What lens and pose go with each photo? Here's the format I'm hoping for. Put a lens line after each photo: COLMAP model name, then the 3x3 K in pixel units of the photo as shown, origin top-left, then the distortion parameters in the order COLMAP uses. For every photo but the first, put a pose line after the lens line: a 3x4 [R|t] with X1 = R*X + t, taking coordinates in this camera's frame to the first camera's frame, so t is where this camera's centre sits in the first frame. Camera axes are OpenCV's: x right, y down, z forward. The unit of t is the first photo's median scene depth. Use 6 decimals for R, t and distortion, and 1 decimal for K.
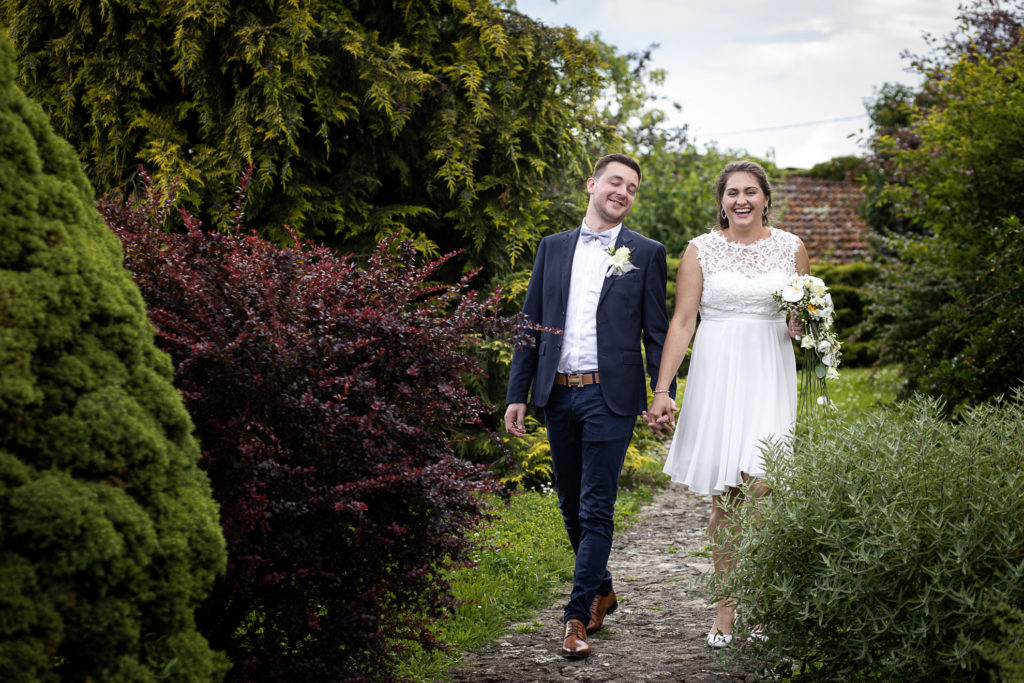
lens RADIAL K [[2569.6, 0, 512.0], [0, 2569.6, 341.5], [0, 0, 1]] dist [0.009527, 0.178166]
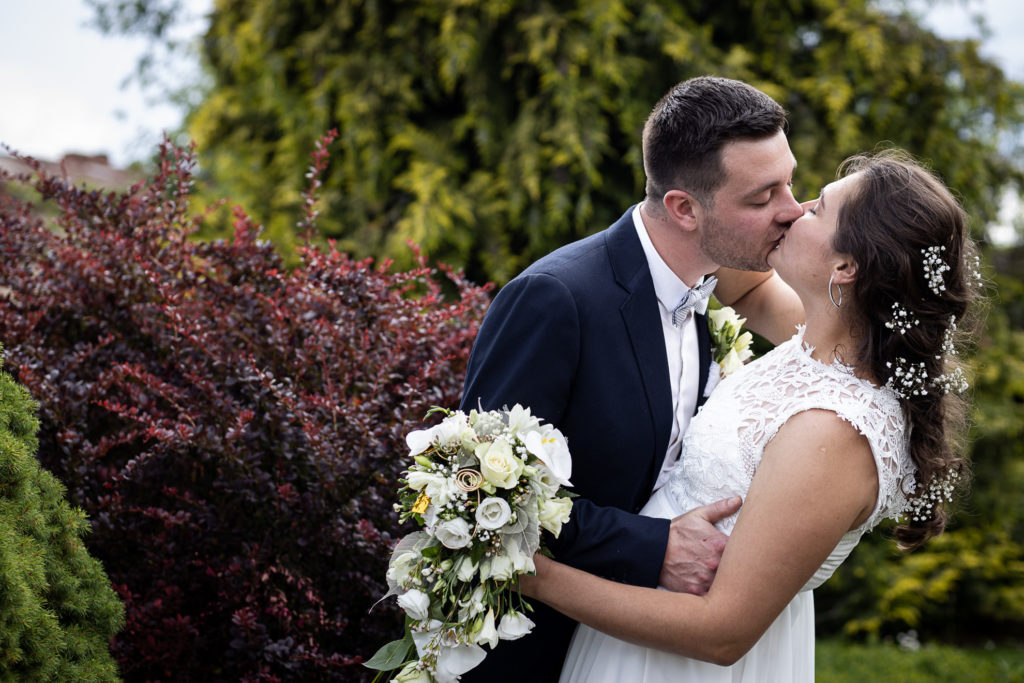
lens RADIAL K [[2569.6, 0, 512.0], [0, 2569.6, 341.5], [0, 0, 1]] dist [0.009527, 0.178166]
pose [[0.984326, 0.037526, -0.172319, 0.024714], [-0.043381, 0.998598, -0.030334, -0.001888], [0.170939, 0.037334, 0.984574, 0.235682]]
